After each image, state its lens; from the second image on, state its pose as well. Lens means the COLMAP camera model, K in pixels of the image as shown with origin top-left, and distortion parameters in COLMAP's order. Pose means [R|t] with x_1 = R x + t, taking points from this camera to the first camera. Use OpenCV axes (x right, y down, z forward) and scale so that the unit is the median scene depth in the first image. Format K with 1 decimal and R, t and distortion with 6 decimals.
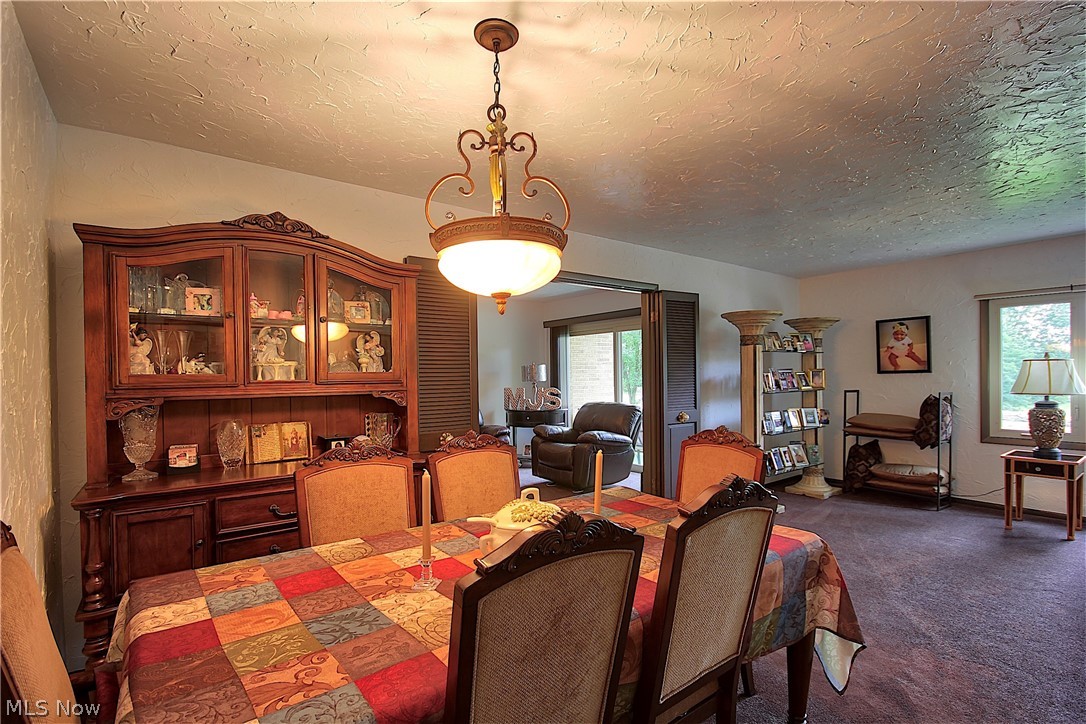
lens RADIAL K [[502.6, 0, 543.6], [0, 502.6, 375.0], [0, 0, 1]] dist [0.003770, -0.008429]
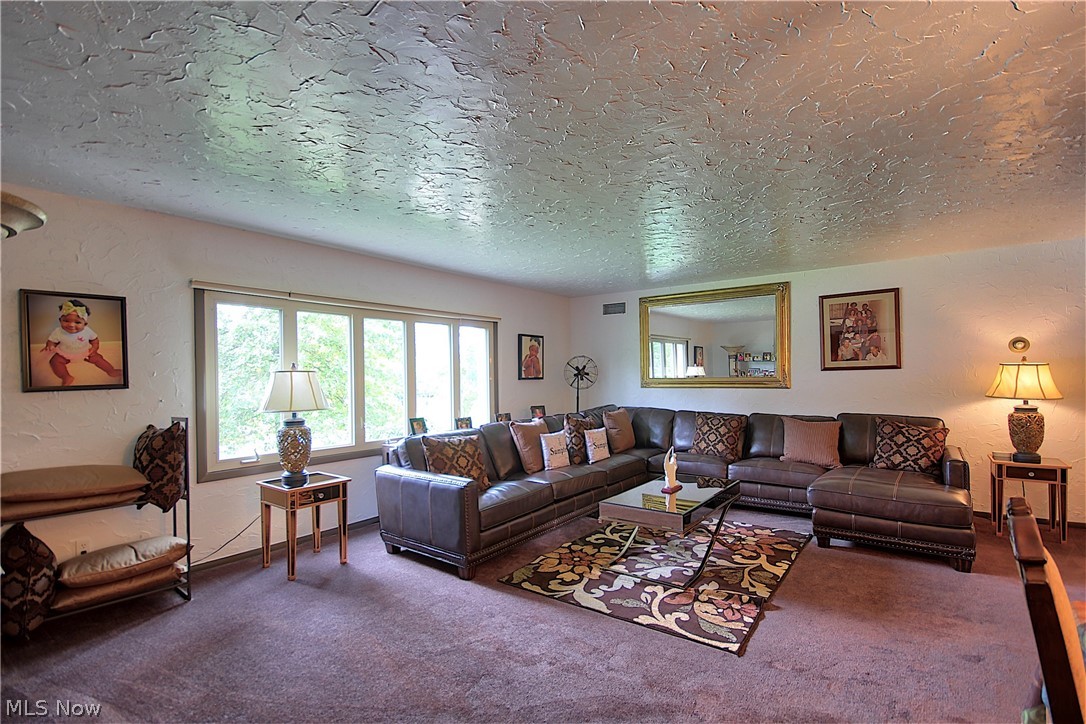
lens RADIAL K [[502.6, 0, 538.9], [0, 502.6, 378.0], [0, 0, 1]] dist [0.003770, -0.008429]
pose [[-0.275598, 0.013568, 0.961177, 0.033074], [0.021799, 0.999731, -0.007862, -0.002302], [-0.961026, 0.018786, -0.275820, 0.807140]]
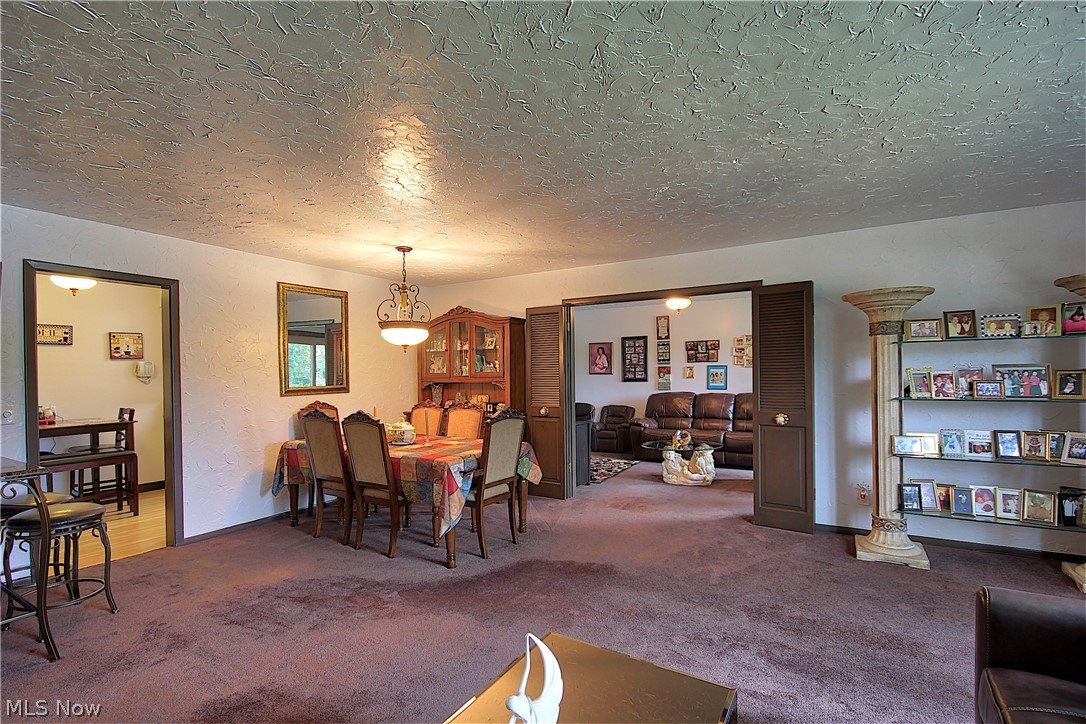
lens RADIAL K [[502.6, 0, 540.4], [0, 502.6, 378.0], [0, 0, 1]] dist [0.003770, -0.008429]
pose [[0.368381, 0.017259, -0.929515, 1.028532], [0.004109, 0.999788, 0.020192, -0.013516], [0.929666, -0.011257, 0.368232, 0.266926]]
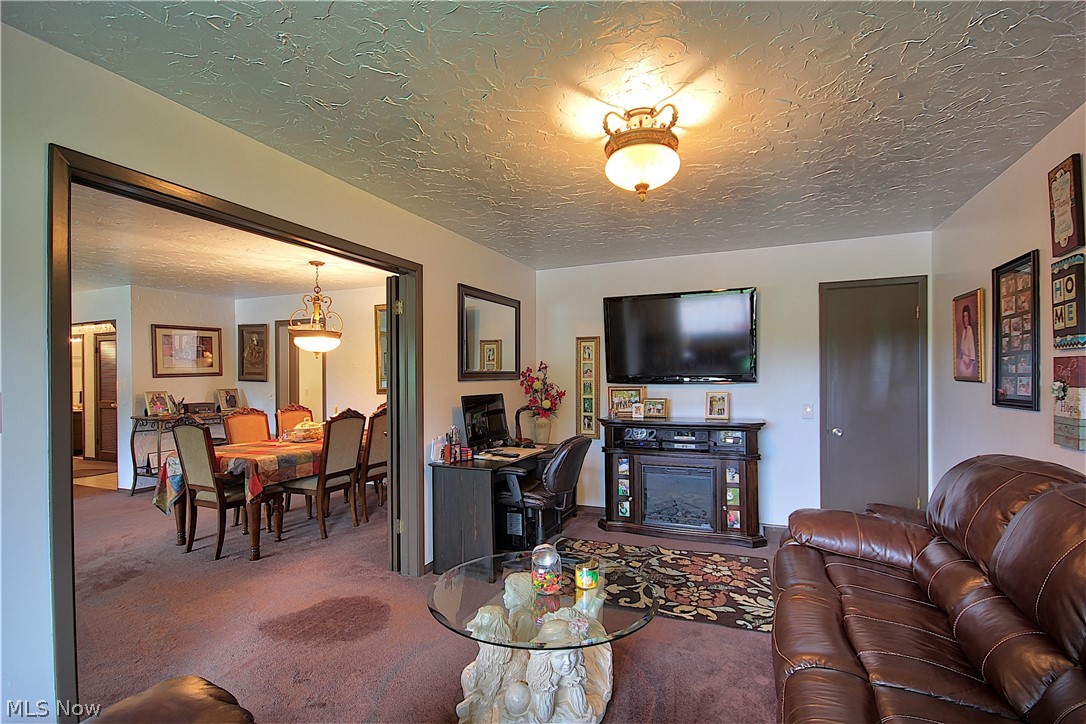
lens RADIAL K [[502.6, 0, 546.3], [0, 502.6, 379.3], [0, 0, 1]] dist [0.003770, -0.008429]
pose [[-0.865327, 0.019764, -0.500817, 0.088812], [0.013990, 0.999785, 0.015283, -0.008851], [0.501012, 0.006218, -0.865418, 1.606628]]
